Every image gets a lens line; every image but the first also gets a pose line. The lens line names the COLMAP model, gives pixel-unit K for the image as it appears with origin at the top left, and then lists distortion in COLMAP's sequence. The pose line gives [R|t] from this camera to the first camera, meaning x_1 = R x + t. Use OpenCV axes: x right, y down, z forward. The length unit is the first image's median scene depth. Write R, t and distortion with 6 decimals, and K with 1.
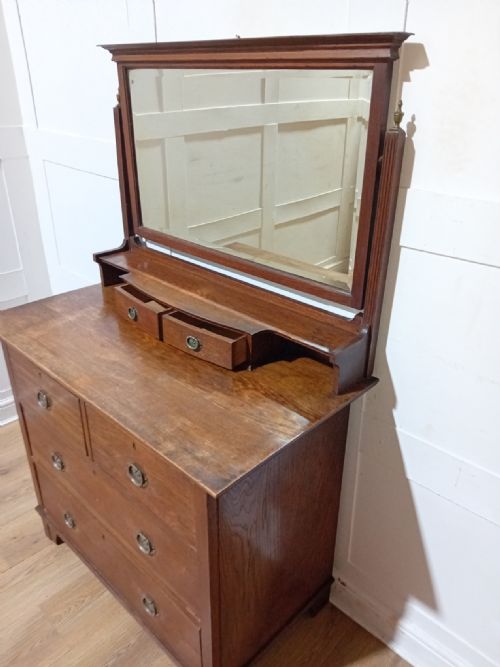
lens RADIAL K [[519.4, 0, 252.2], [0, 519.4, 331.3], [0, 0, 1]] dist [0.049127, -0.090786]
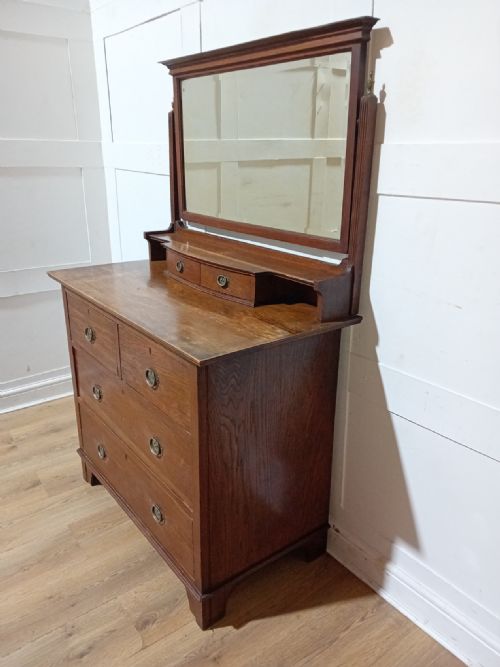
lens RADIAL K [[517.9, 0, 250.0], [0, 517.9, 333.5], [0, 0, 1]] dist [0.039968, -0.071842]
pose [[0.989004, 0.053439, -0.137895, 0.132617], [-0.069043, 0.991421, -0.110982, 0.229453], [0.130782, 0.119283, 0.984209, -0.133884]]
